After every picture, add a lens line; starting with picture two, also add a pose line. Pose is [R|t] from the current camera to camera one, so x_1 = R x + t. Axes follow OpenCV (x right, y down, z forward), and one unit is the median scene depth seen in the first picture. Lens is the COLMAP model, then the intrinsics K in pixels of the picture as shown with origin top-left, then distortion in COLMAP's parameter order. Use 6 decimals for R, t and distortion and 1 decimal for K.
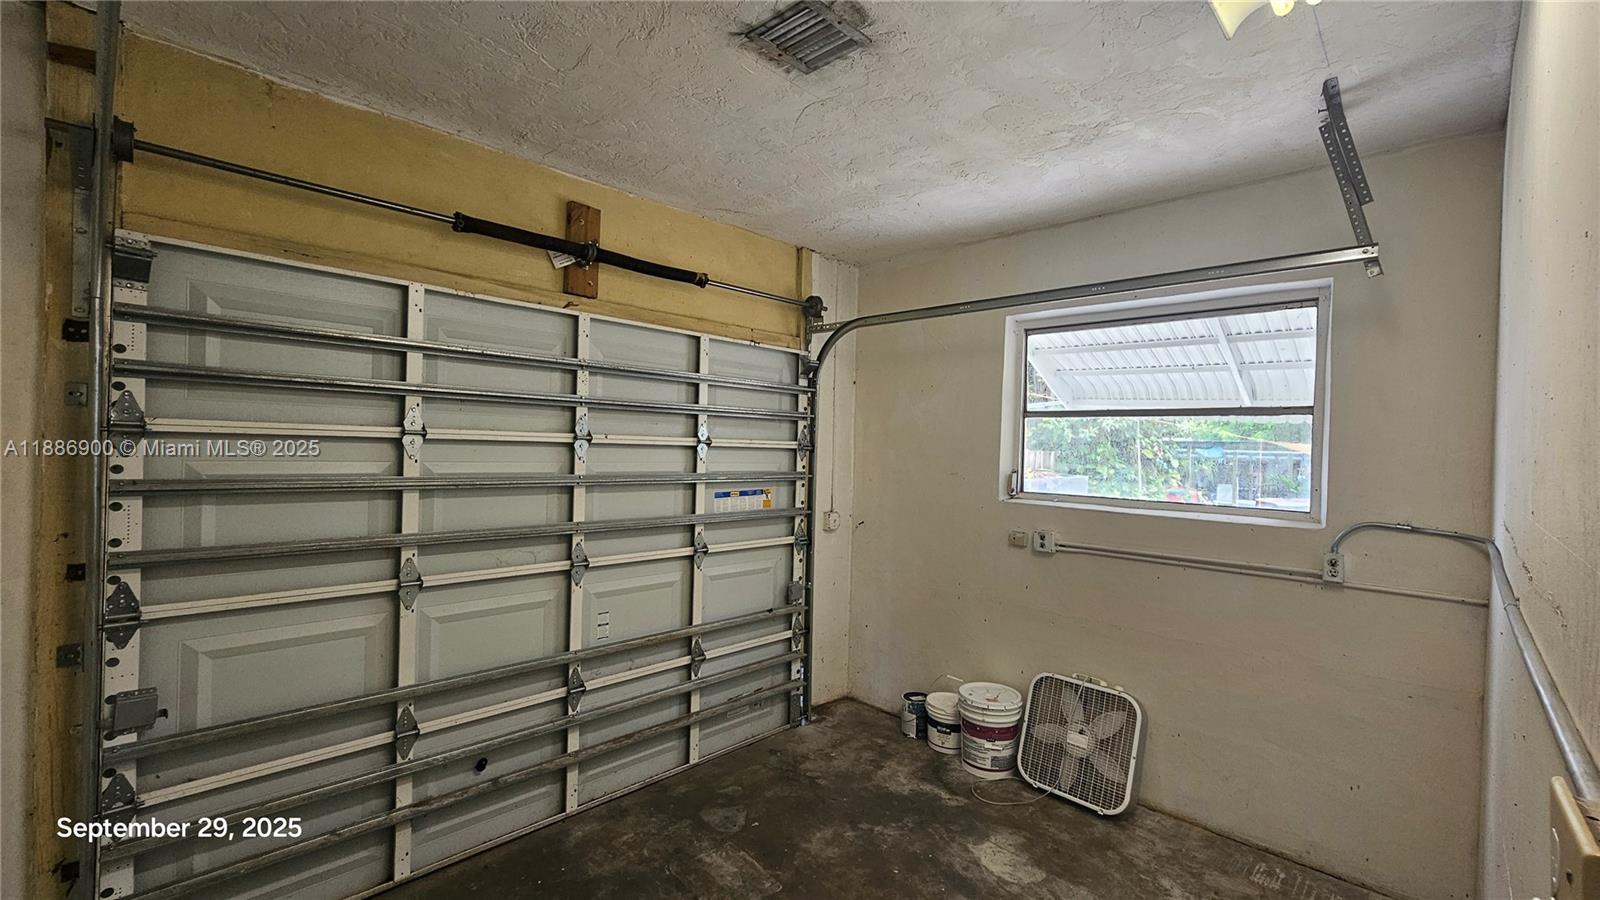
lens RADIAL K [[657.6, 0, 803.7], [0, 657.6, 454.4], [0, 0, 1]] dist [0.004205, 0.000171]
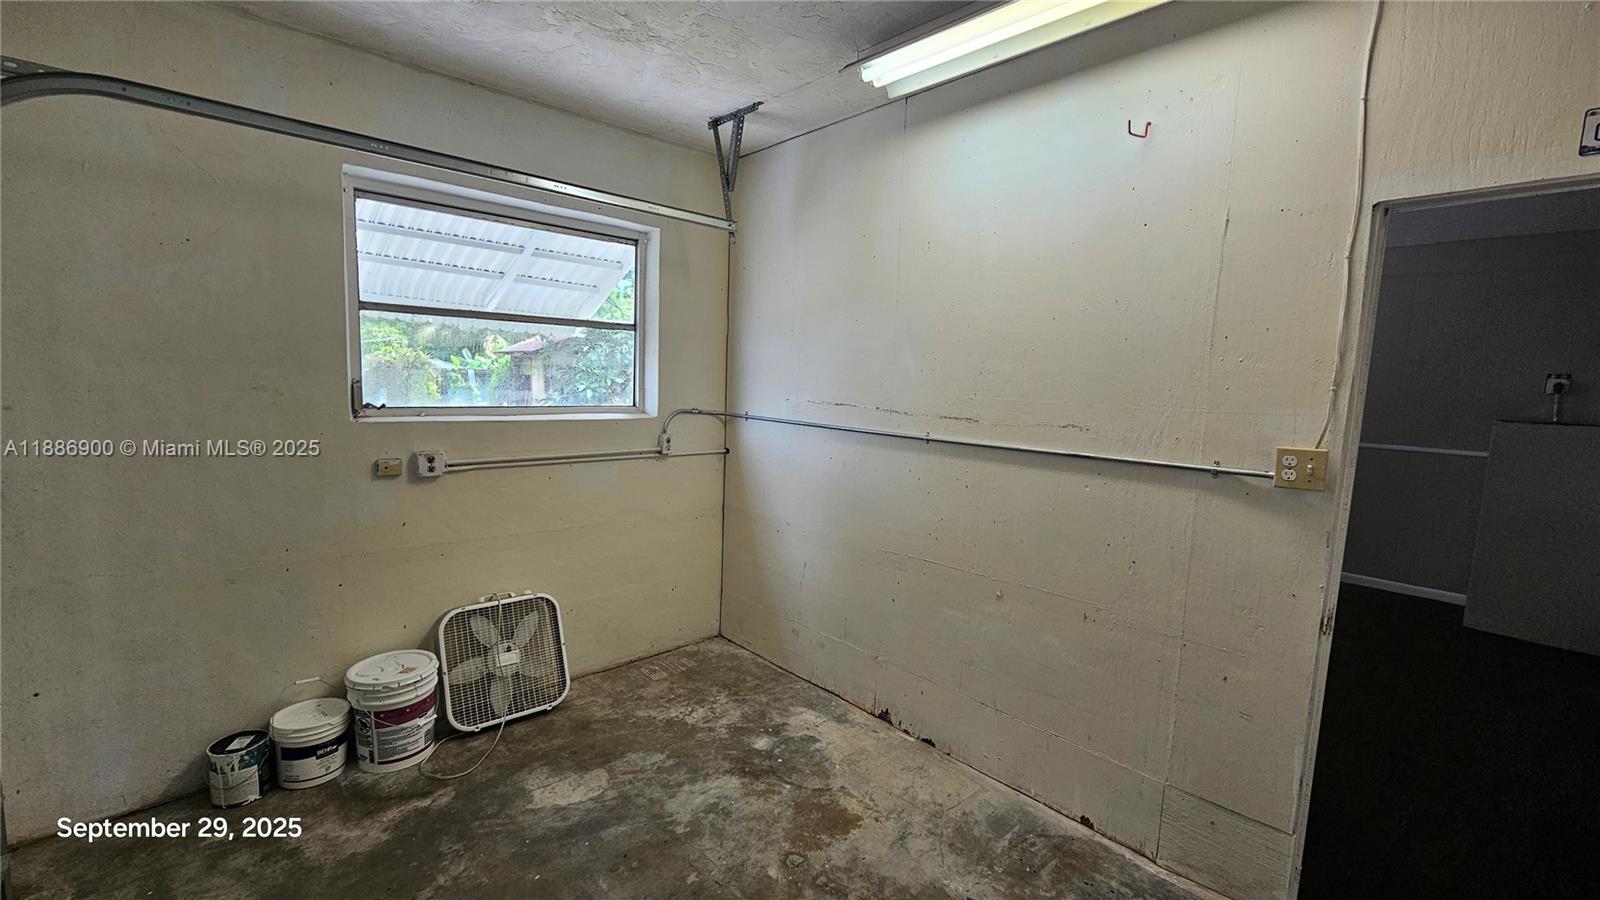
lens RADIAL K [[657.6, 0, 802.9], [0, 657.6, 453.9], [0, 0, 1]] dist [0.004205, 0.000171]
pose [[0.065761, -0.139948, 0.987973, -0.481715], [-0.017033, 0.989814, 0.141343, -0.008670], [-0.997690, -0.026123, 0.062707, 0.529226]]
